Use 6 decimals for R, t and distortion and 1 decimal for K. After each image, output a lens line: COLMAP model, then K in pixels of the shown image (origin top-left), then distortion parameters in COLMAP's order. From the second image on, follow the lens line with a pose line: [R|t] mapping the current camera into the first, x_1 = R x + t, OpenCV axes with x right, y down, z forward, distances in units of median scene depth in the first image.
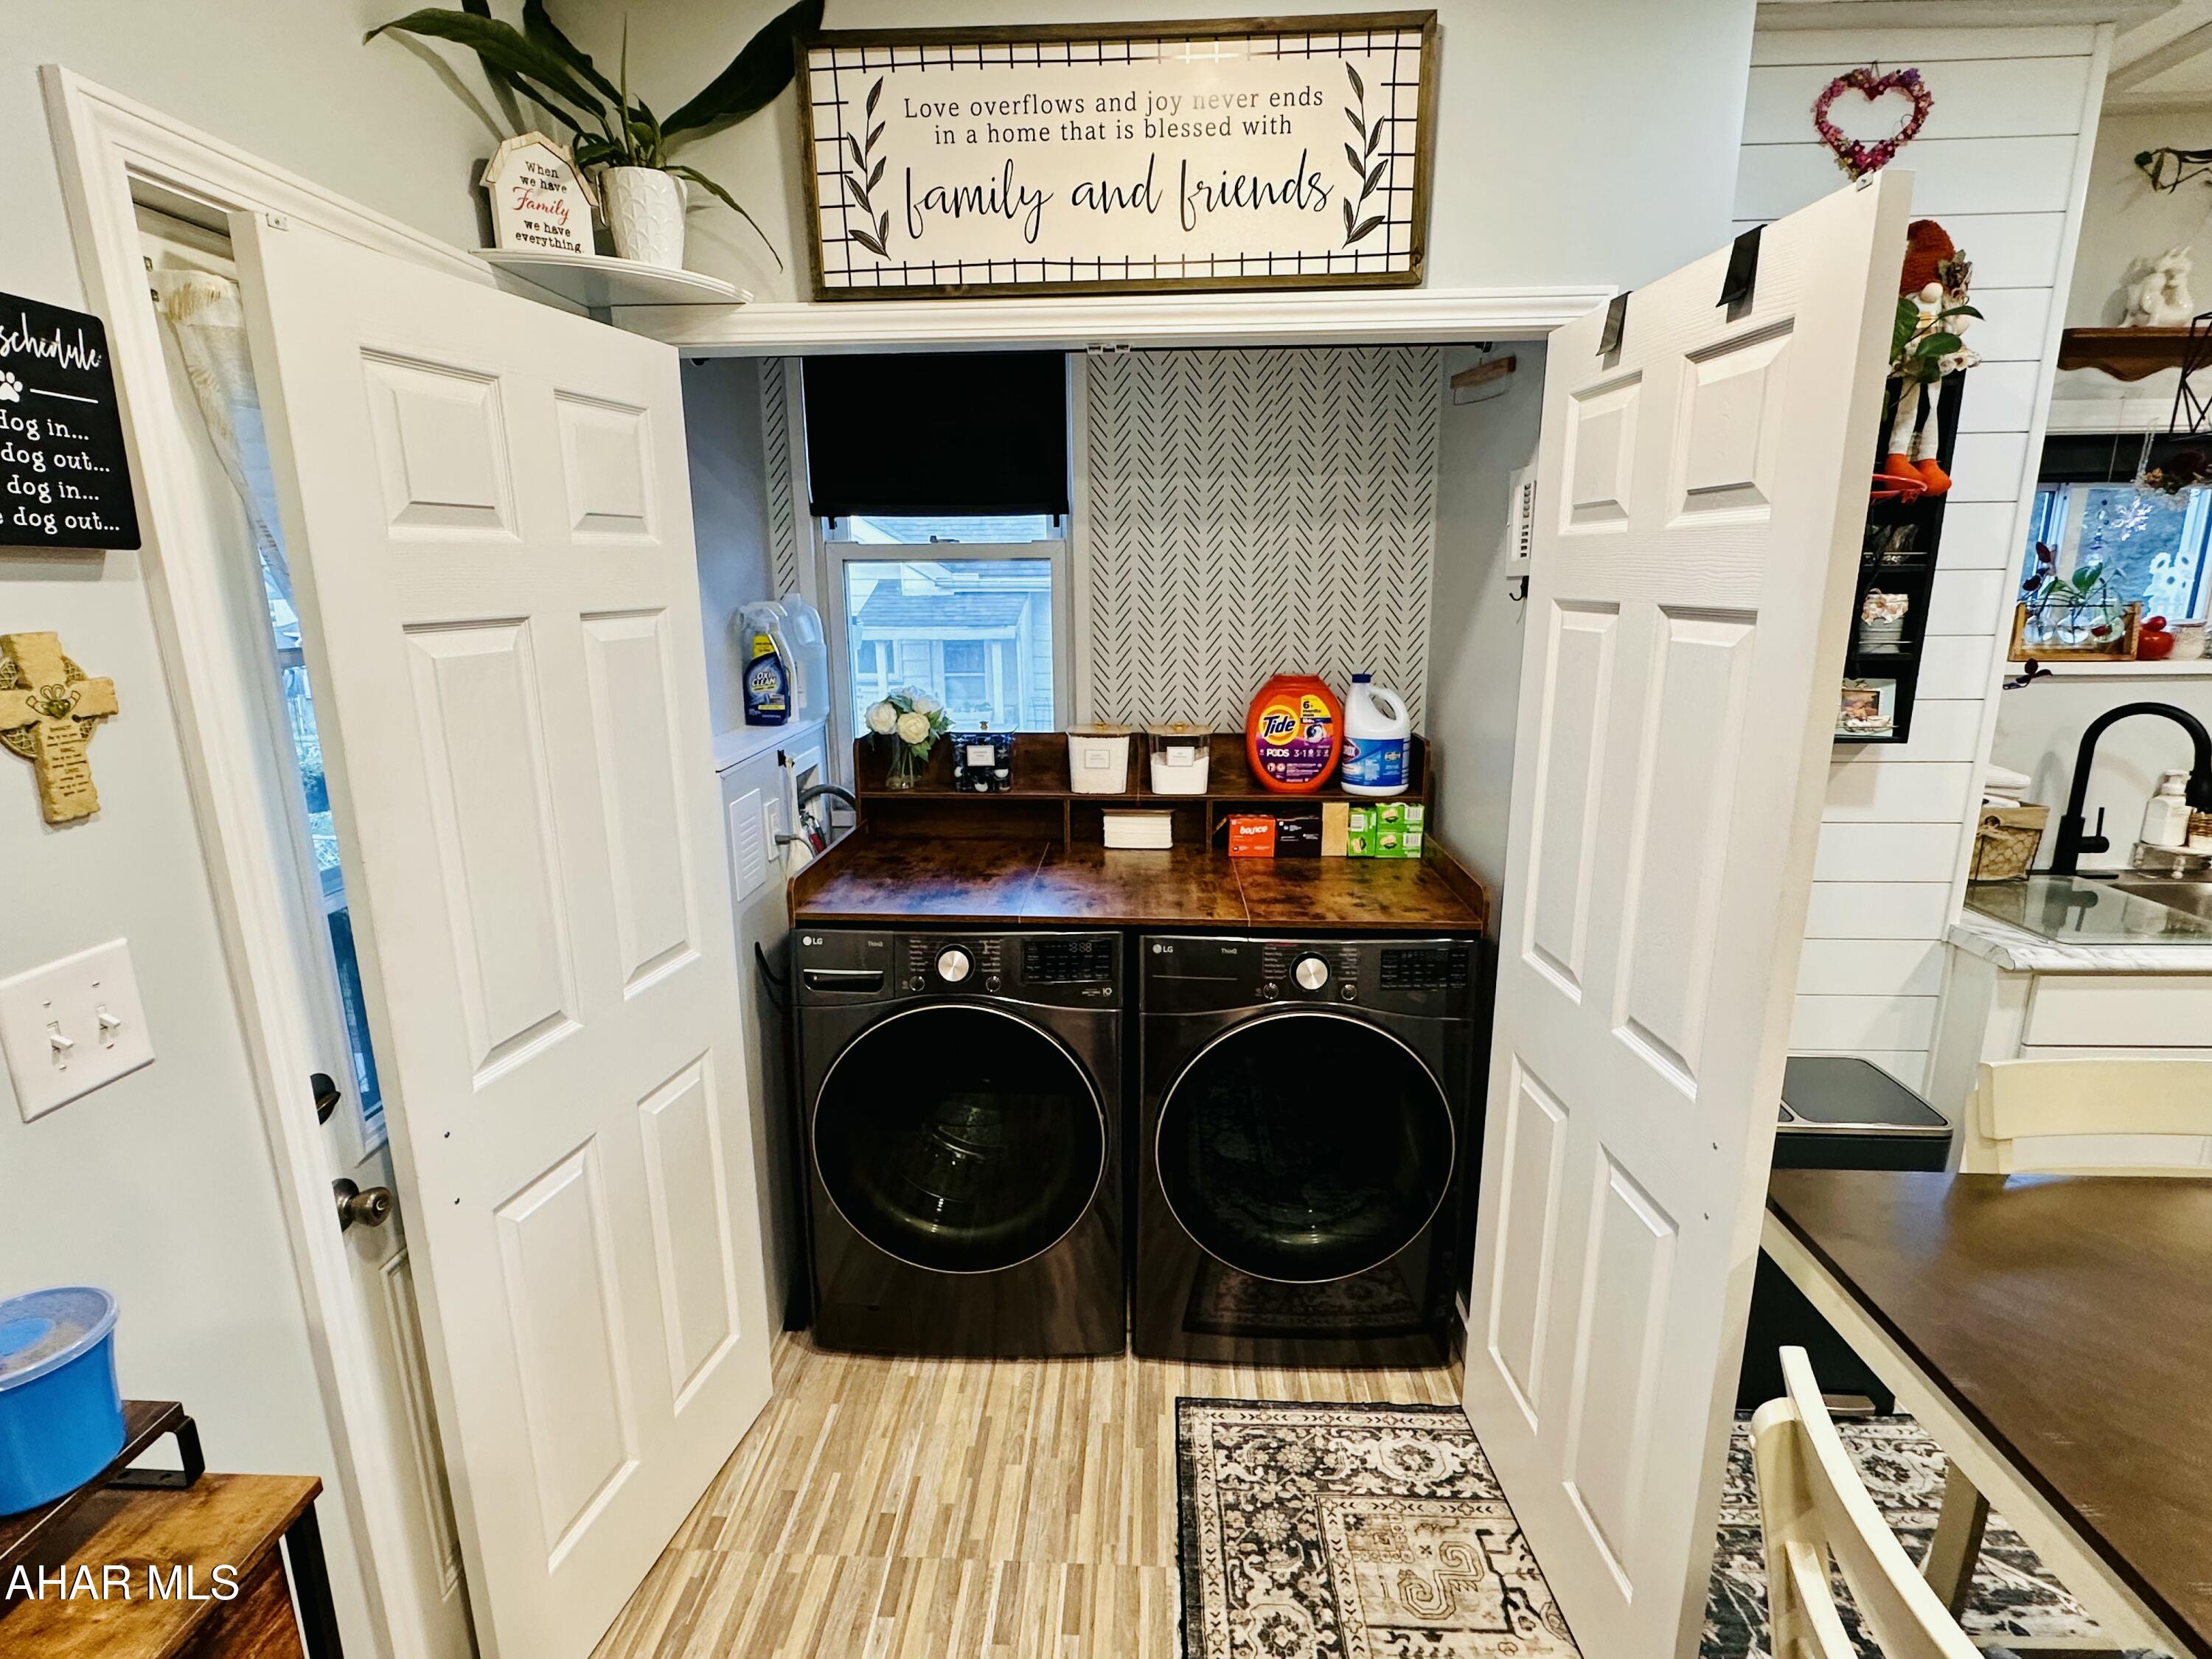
lens RADIAL K [[1133.3, 0, 1098.9], [0, 1133.3, 841.8], [0, 0, 1]] dist [-0.000569, -0.000452]
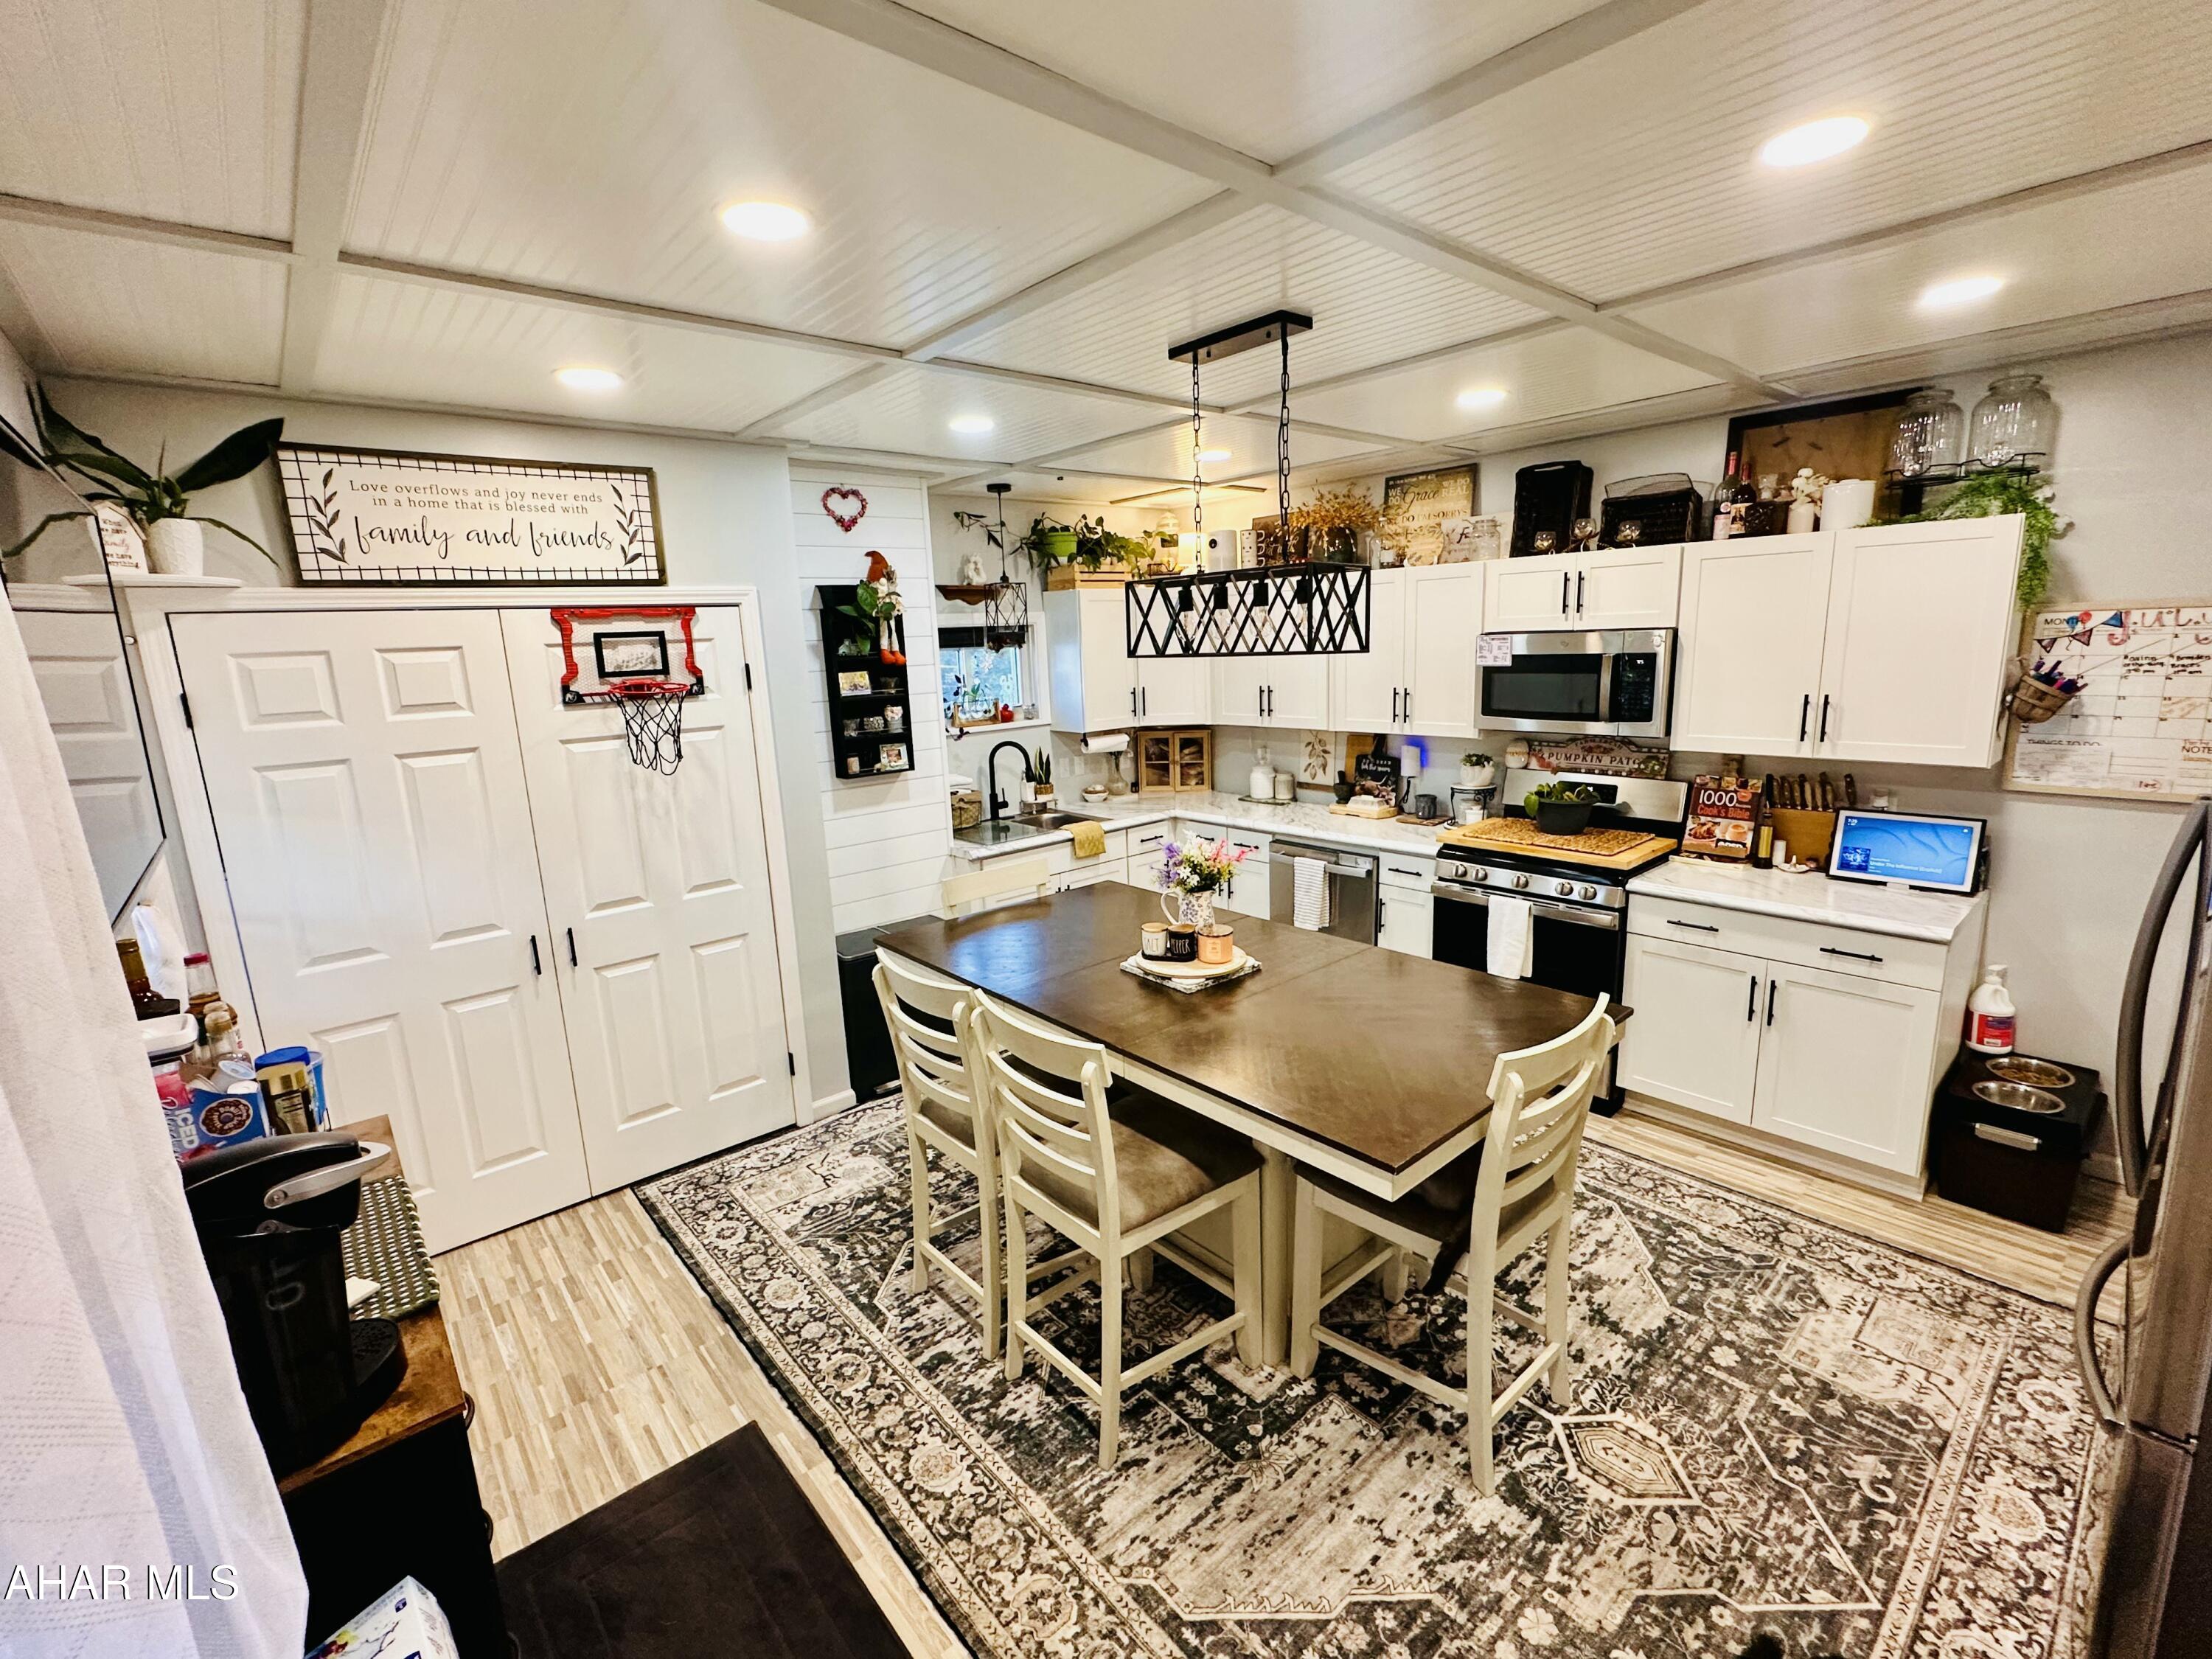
lens RADIAL K [[961.6, 0, 1107.4], [0, 961.6, 828.2], [0, 0, 1]] dist [-0.002670, 0.000008]
pose [[0.724503, -0.153012, 0.672073, -0.353172], [0.191866, 0.981281, 0.016577, 0.076059], [-0.662030, 0.116938, 0.740299, -0.737896]]
